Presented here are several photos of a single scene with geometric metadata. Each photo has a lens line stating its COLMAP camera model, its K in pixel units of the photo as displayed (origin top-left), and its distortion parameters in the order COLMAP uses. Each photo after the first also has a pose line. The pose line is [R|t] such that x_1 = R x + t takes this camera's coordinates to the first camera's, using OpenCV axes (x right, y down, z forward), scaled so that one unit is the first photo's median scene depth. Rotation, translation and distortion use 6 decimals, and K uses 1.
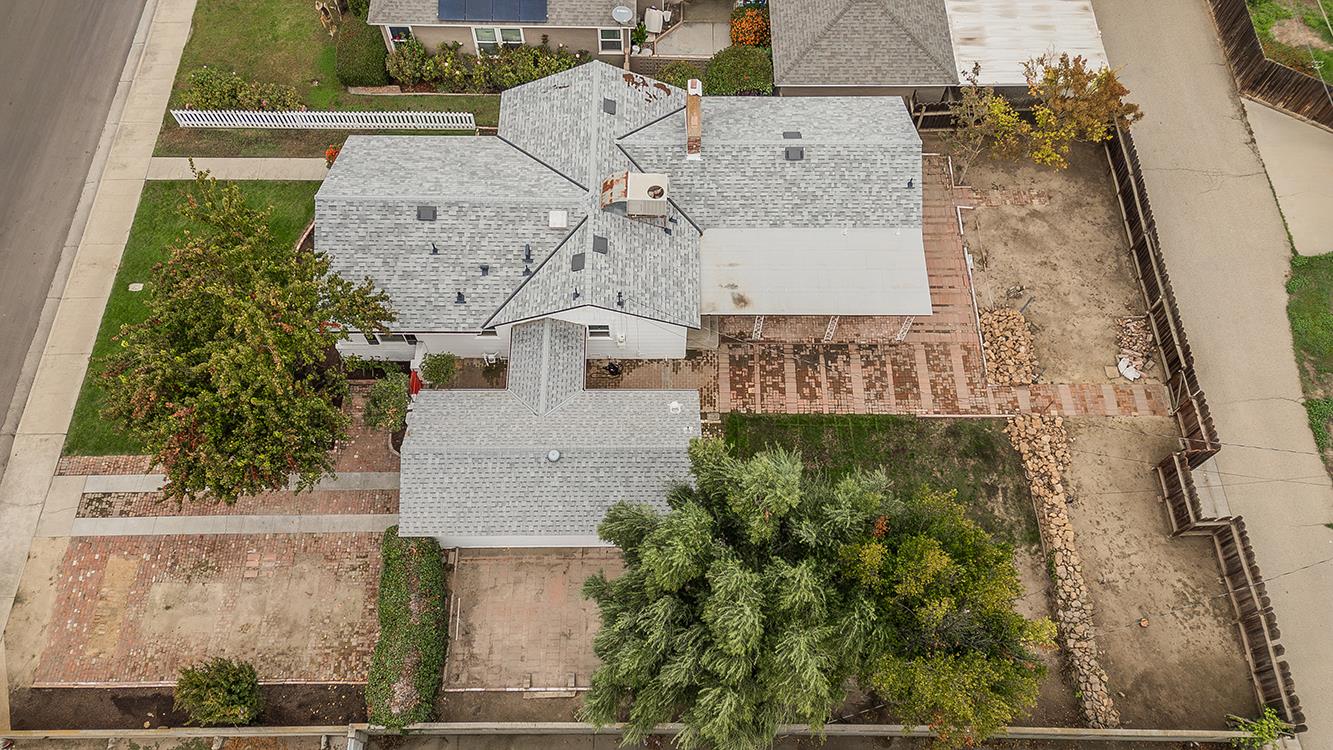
lens RADIAL K [[924.6, 0, 664.4], [0, 924.6, 374.9], [0, 0, 1]] dist [0.081095, -0.050810]
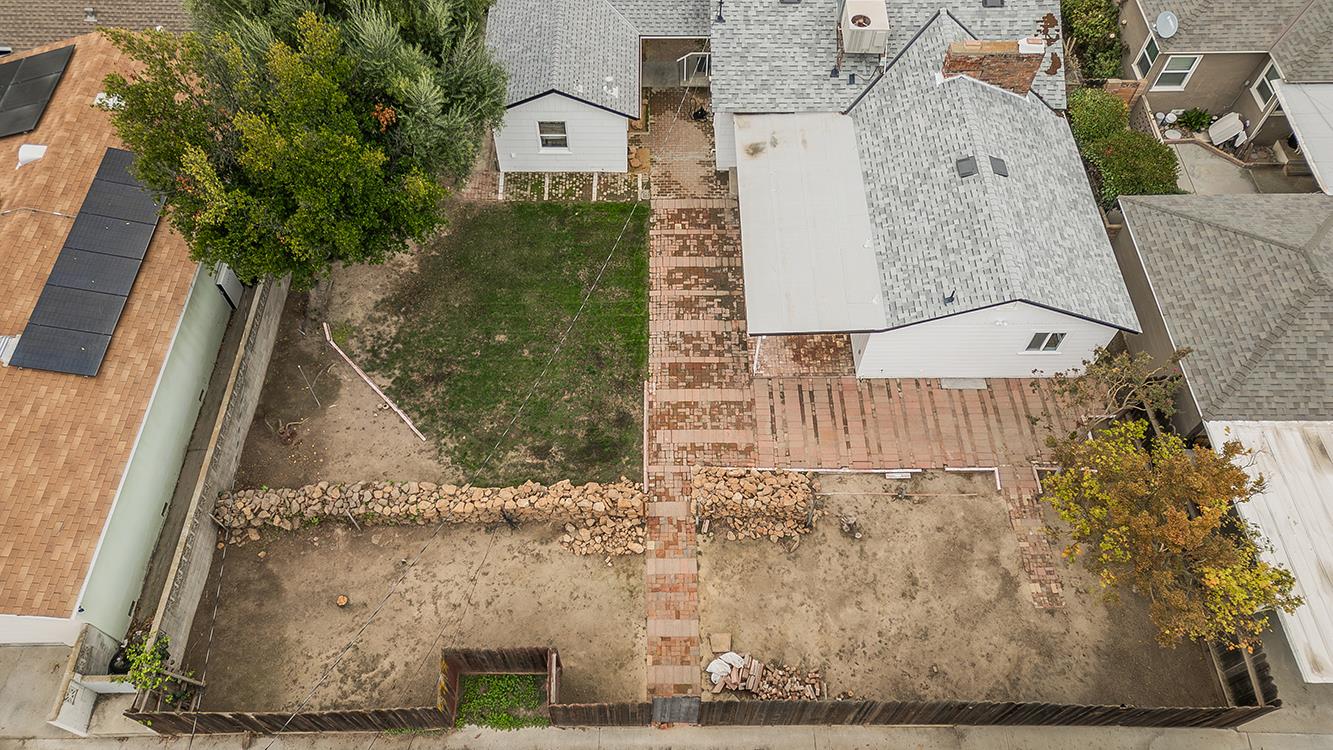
lens RADIAL K [[924.6, 0, 662.9], [0, 924.6, 377.1], [0, 0, 1]] dist [0.081095, -0.050810]
pose [[0.005652, 0.830912, -0.556376, 0.701922], [-0.896728, 0.250441, 0.364908, -0.254003], [0.442545, 0.496855, 0.746518, 0.425786]]
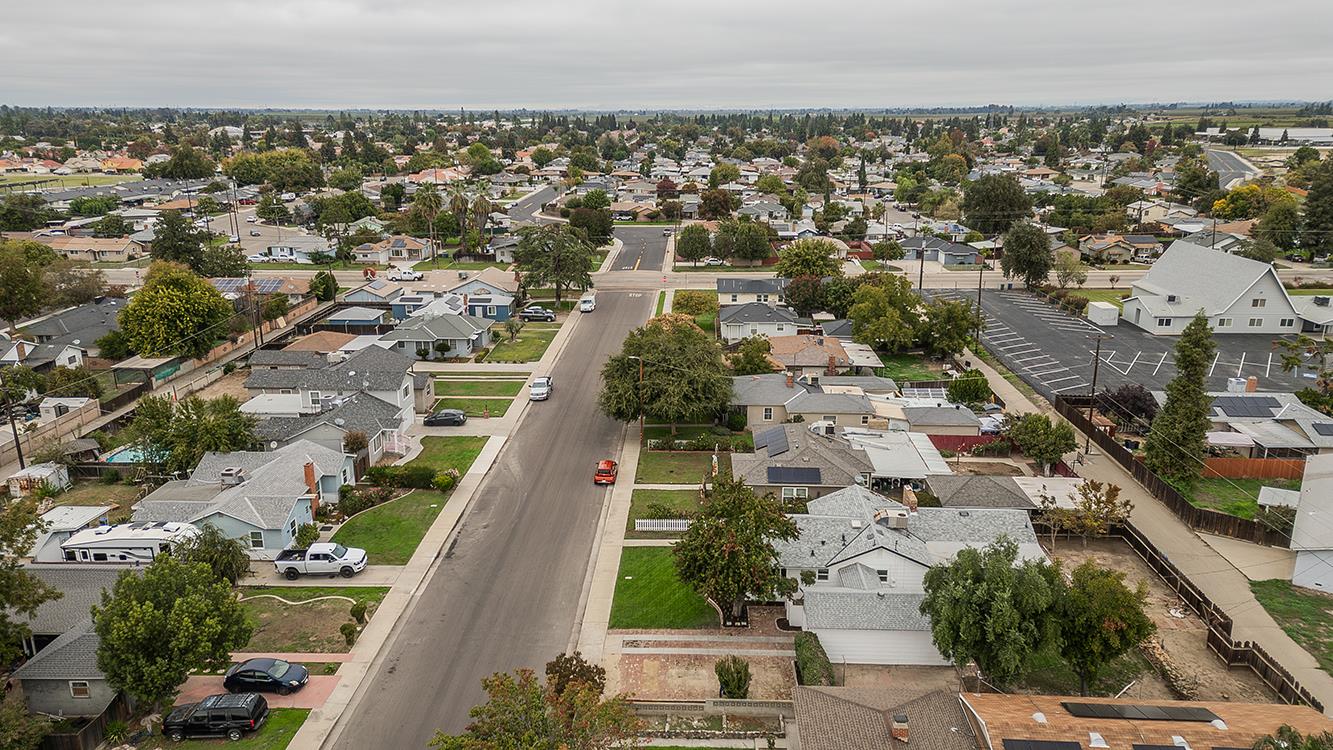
lens RADIAL K [[924.6, 0, 663.9], [0, 924.6, 369.0], [0, 0, 1]] dist [0.081095, -0.050810]
pose [[0.998995, -0.001680, -0.044800, -0.429751], [-0.032044, 0.672119, -0.739750, 1.096788], [0.031354, 0.740442, 0.671389, -0.634395]]
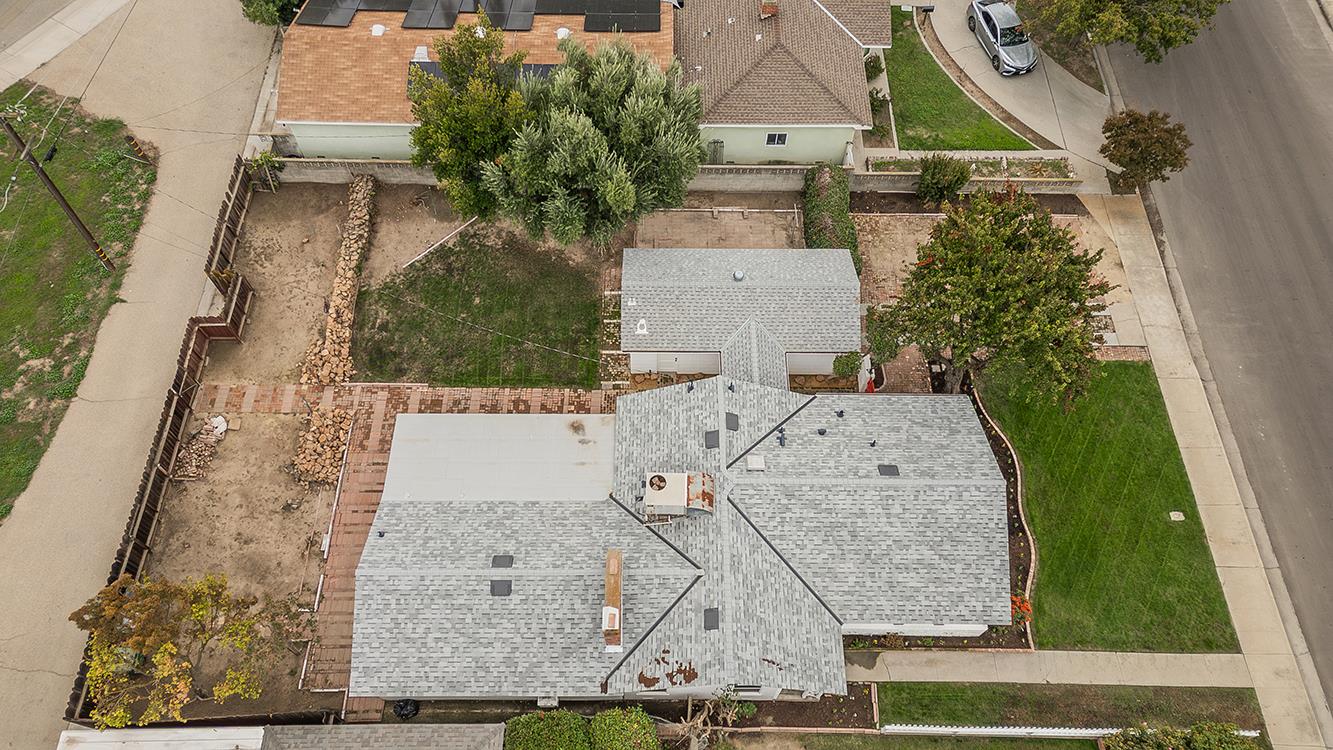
lens RADIAL K [[924.6, 0, 663.5], [0, 924.6, 371.4], [0, 0, 1]] dist [0.081095, -0.050810]
pose [[-0.999806, -0.013308, -0.014498, 0.000124], [-0.004709, -0.553521, 0.832822, -0.896334], [-0.019108, 0.832729, 0.553351, 0.353437]]
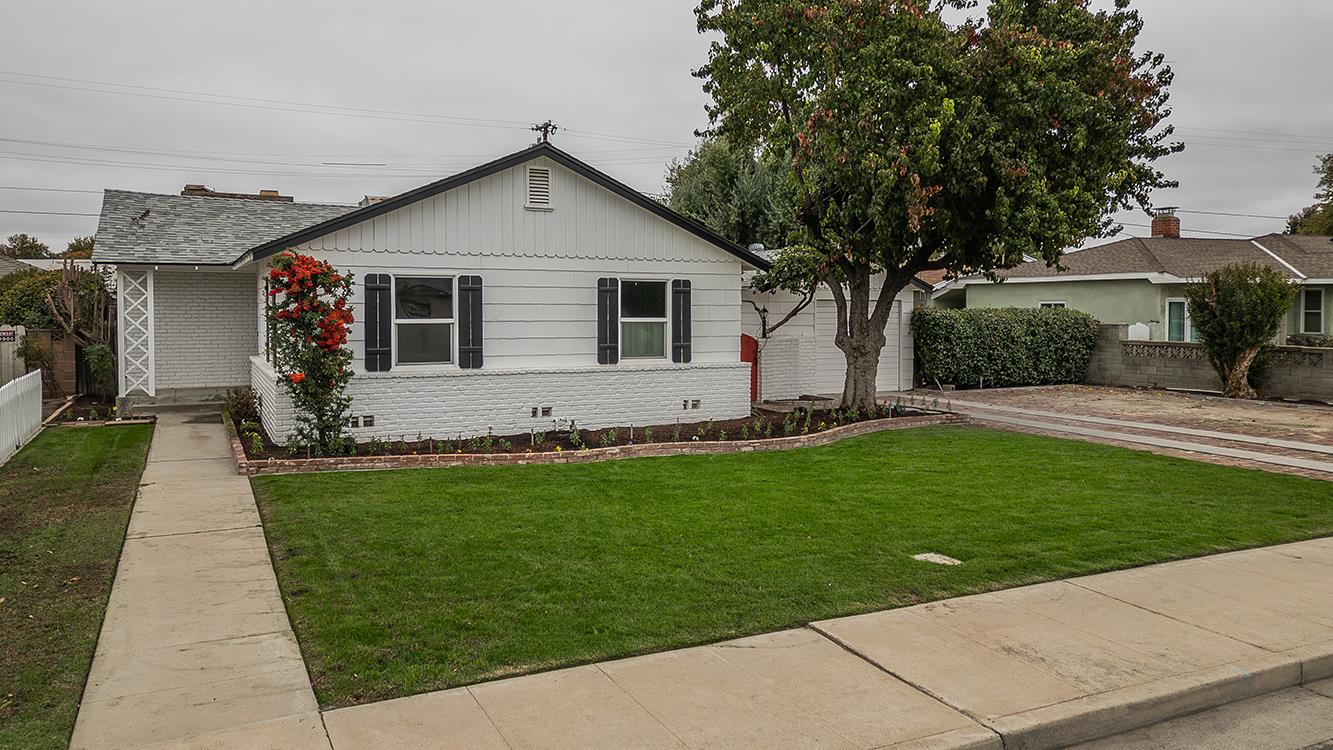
lens RADIAL K [[924.6, 0, 668.9], [0, 924.6, 368.4], [0, 0, 1]] dist [0.081095, -0.050810]
pose [[-0.435146, -0.071677, 0.897502, -0.780611], [0.802735, 0.420558, 0.422786, -0.274626], [-0.407756, 0.904430, -0.125467, 1.082826]]
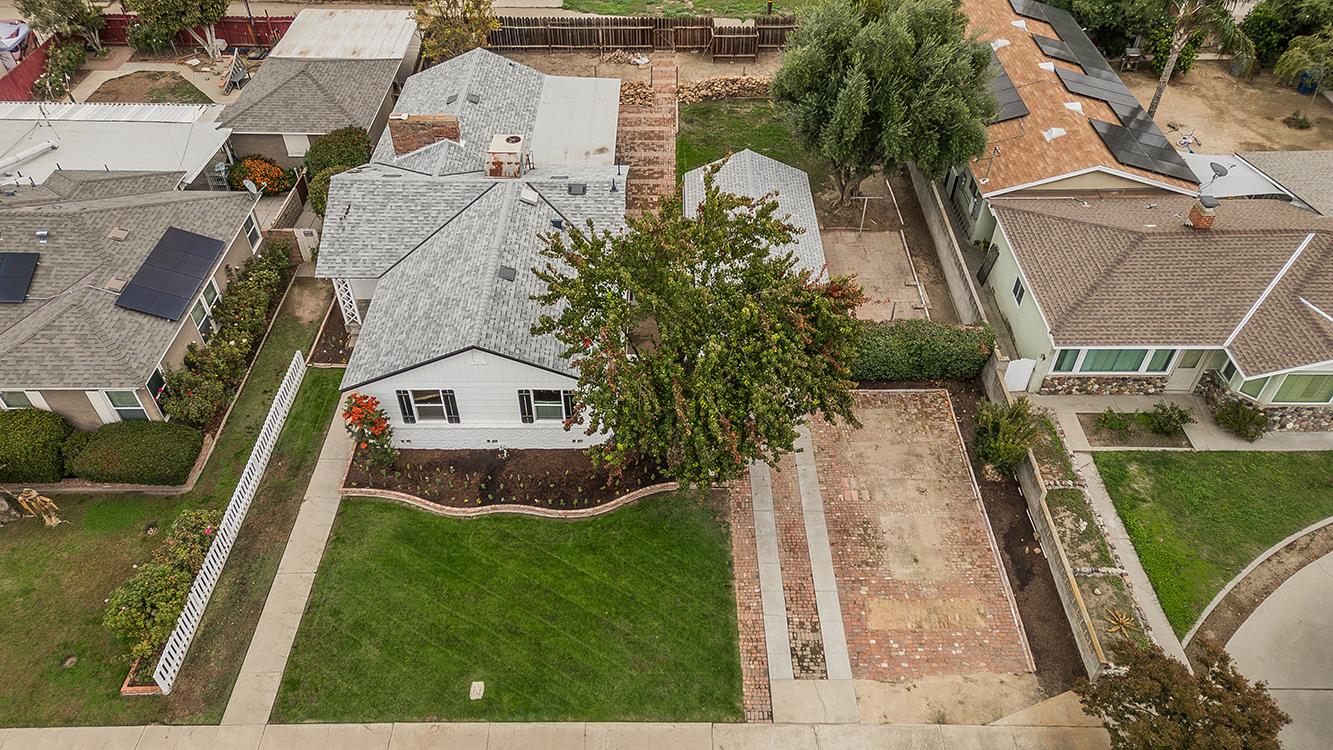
lens RADIAL K [[924.6, 0, 666.3], [0, 924.6, 371.9], [0, 0, 1]] dist [0.081095, -0.050810]
pose [[0.003365, -0.685873, 0.727713, -0.954760], [0.894085, 0.327999, 0.305007, -0.269474], [-0.447885, 0.649611, 0.614332, 0.403091]]
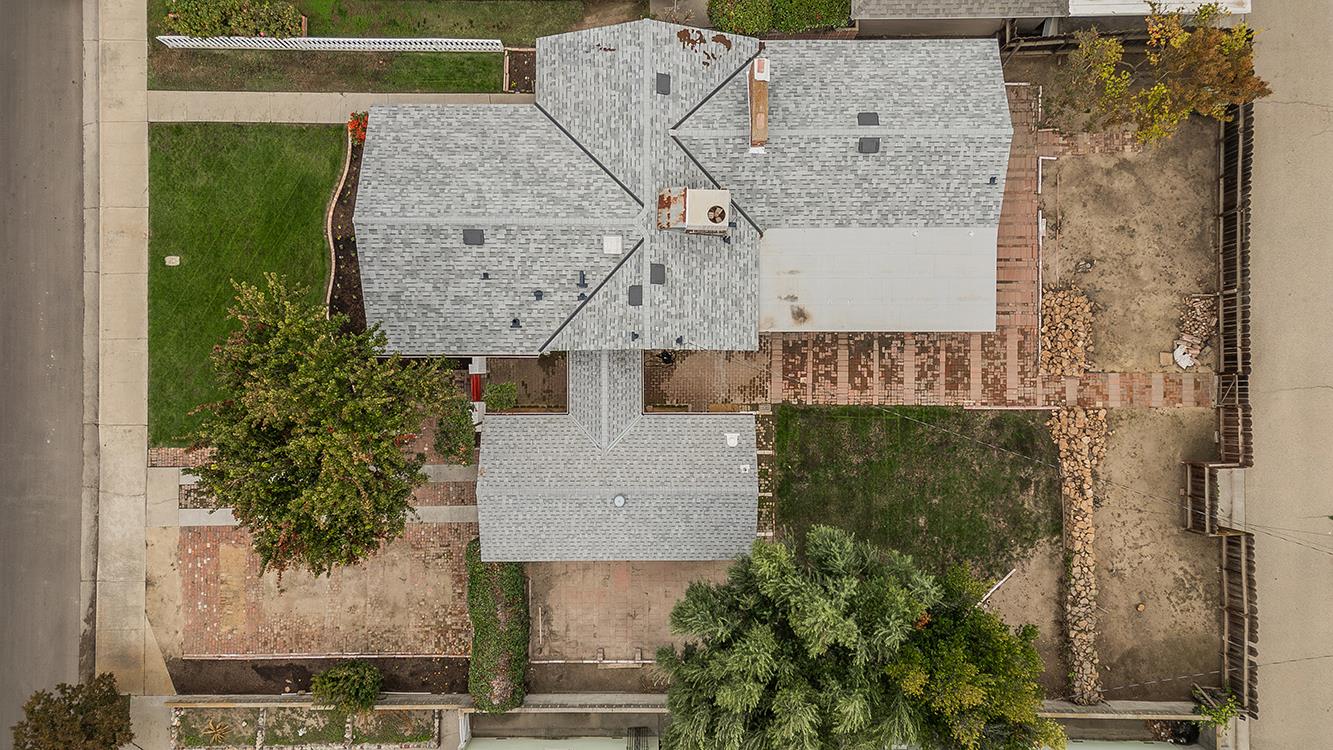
lens RADIAL K [[924.6, 0, 664.5], [0, 924.6, 375.0], [0, 0, 1]] dist [0.081095, -0.050810]
pose [[0.999982, 0.003086, -0.005205, -0.053879], [-0.000492, 0.898796, 0.438366, -0.440082], [0.006030, -0.438355, 0.898782, 0.090068]]
